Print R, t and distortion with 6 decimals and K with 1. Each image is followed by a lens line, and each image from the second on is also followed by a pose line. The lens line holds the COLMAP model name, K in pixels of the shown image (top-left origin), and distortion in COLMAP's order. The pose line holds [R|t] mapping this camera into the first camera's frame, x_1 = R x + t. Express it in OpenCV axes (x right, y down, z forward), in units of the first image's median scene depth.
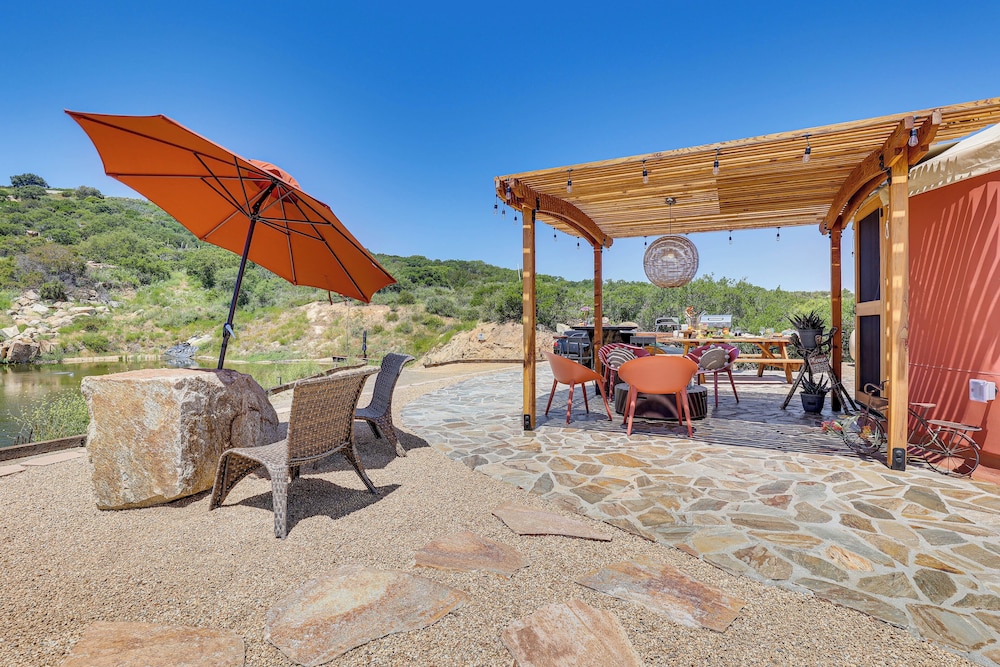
lens RADIAL K [[484.0, 0, 505.1], [0, 484.0, 332.3], [0, 0, 1]] dist [-0.026897, 0.007640]
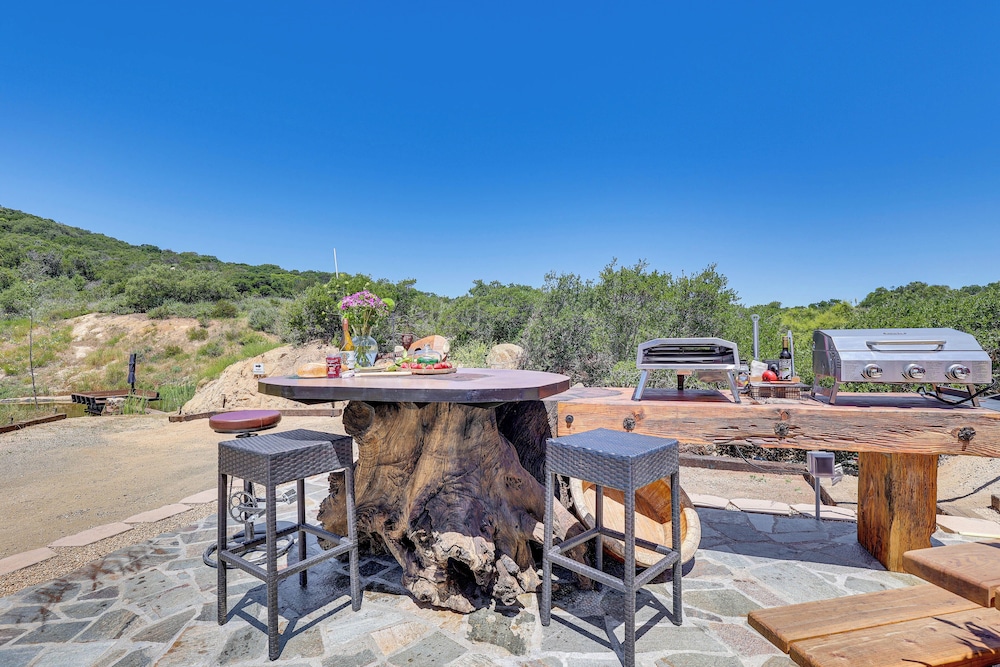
lens RADIAL K [[456.0, 0, 495.7], [0, 456.0, 336.9], [0, 0, 1]] dist [-0.031558, 0.000600]
pose [[0.972813, 0.001947, 0.231585, 0.051023], [0.004394, 0.999629, -0.026863, -0.006831], [-0.231552, 0.027150, 0.972444, 0.208981]]
